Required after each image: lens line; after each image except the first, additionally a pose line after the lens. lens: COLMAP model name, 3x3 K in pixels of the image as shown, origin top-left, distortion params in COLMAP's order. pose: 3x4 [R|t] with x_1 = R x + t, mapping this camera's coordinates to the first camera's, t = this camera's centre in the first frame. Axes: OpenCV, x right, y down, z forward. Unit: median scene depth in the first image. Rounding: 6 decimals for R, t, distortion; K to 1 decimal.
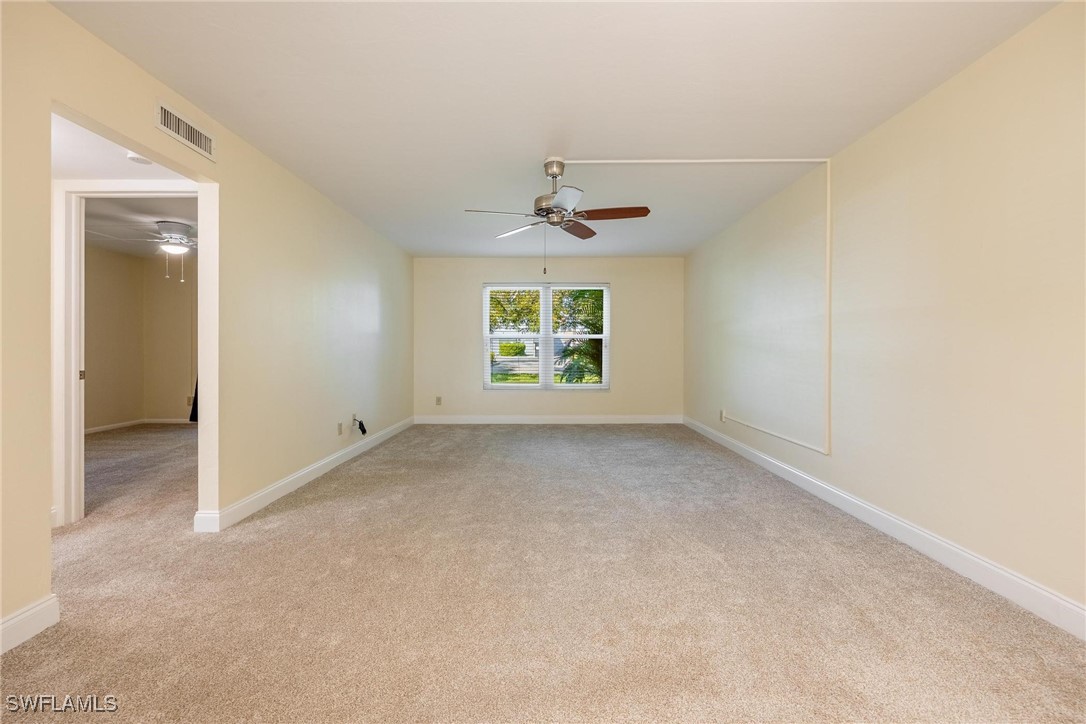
lens RADIAL K [[451.7, 0, 547.9], [0, 451.7, 354.7], [0, 0, 1]] dist [0.002694, -0.000554]
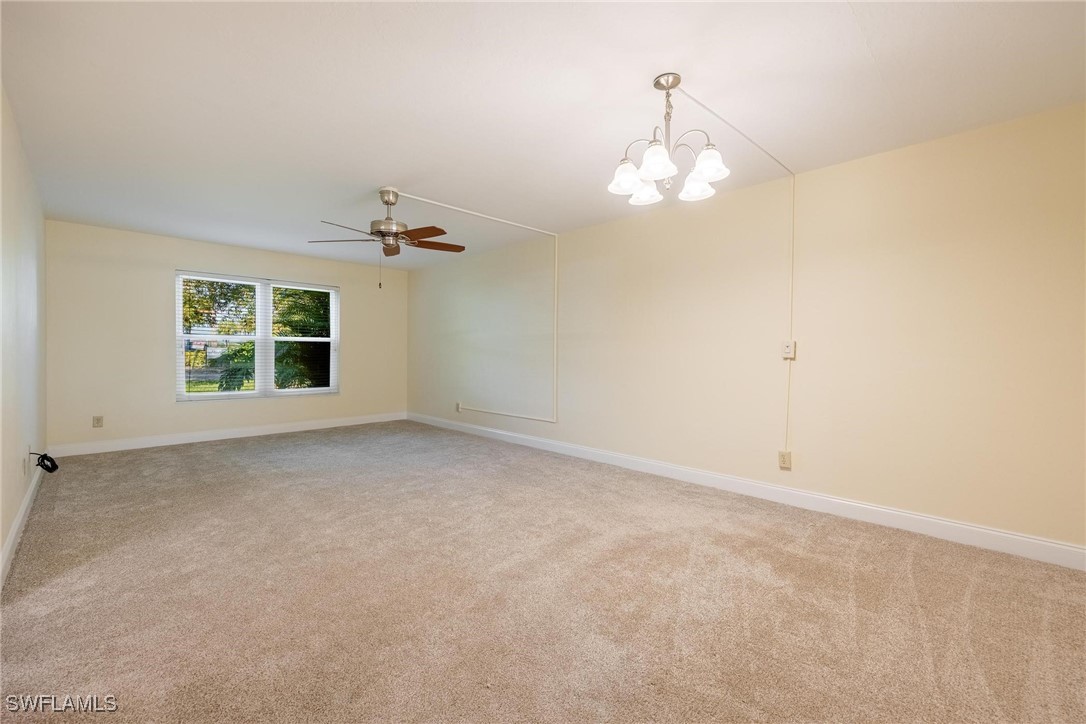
lens RADIAL K [[447.3, 0, 554.8], [0, 447.3, 360.2], [0, 0, 1]] dist [0.008476, -0.000200]
pose [[0.703683, -0.006499, 0.710484, -0.503195], [-0.000904, 0.999949, 0.010043, -0.011564], [-0.710514, -0.007709, 0.703641, -0.096016]]
